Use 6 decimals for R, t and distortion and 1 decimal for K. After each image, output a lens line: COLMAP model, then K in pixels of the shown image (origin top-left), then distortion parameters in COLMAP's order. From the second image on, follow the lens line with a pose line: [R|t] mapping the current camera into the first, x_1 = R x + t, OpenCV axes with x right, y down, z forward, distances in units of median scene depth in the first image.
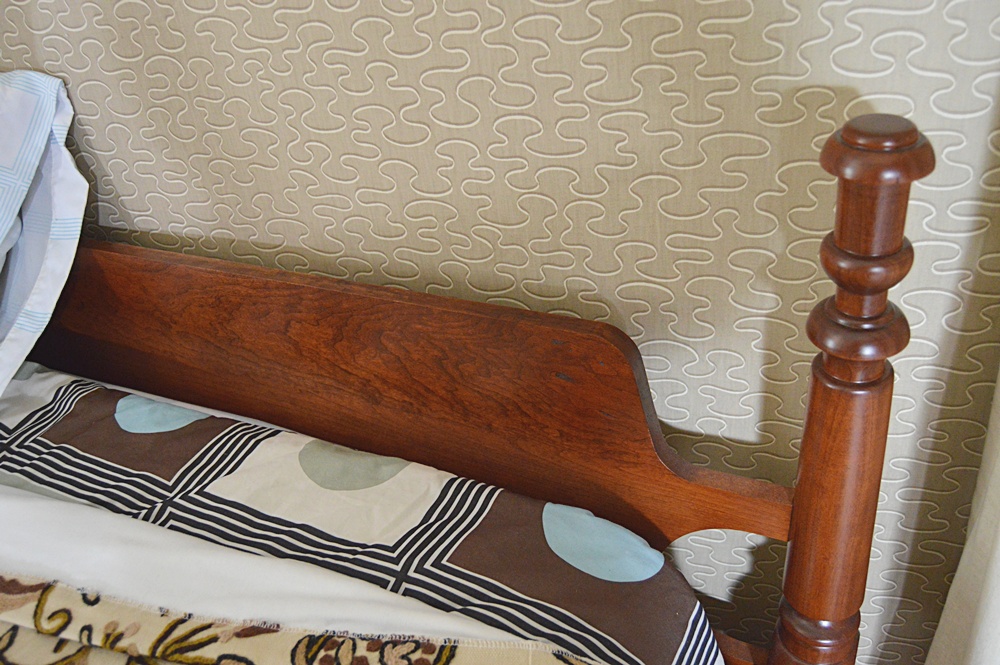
lens RADIAL K [[824.1, 0, 502.8], [0, 824.1, 363.2], [0, 0, 1]] dist [-0.087683, 0.034962]
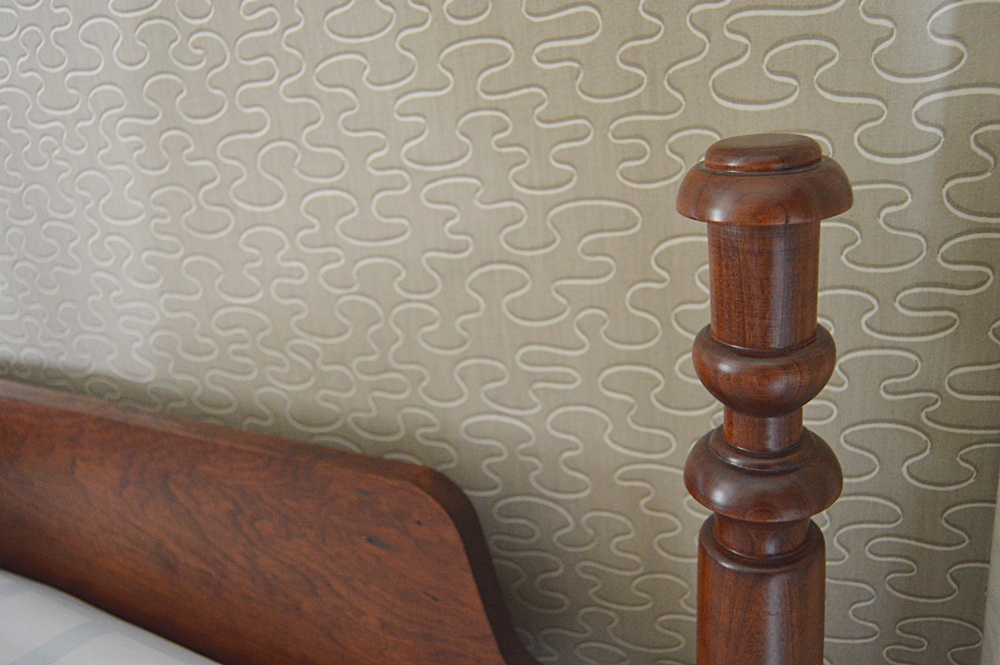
lens RADIAL K [[824.1, 0, 502.8], [0, 824.1, 363.2], [0, 0, 1]] dist [-0.087683, 0.034962]
pose [[0.999612, 0.026923, -0.007152, 0.207554], [-0.027824, 0.977436, -0.209390, 0.011807], [0.001354, 0.209508, 0.977806, 0.309113]]
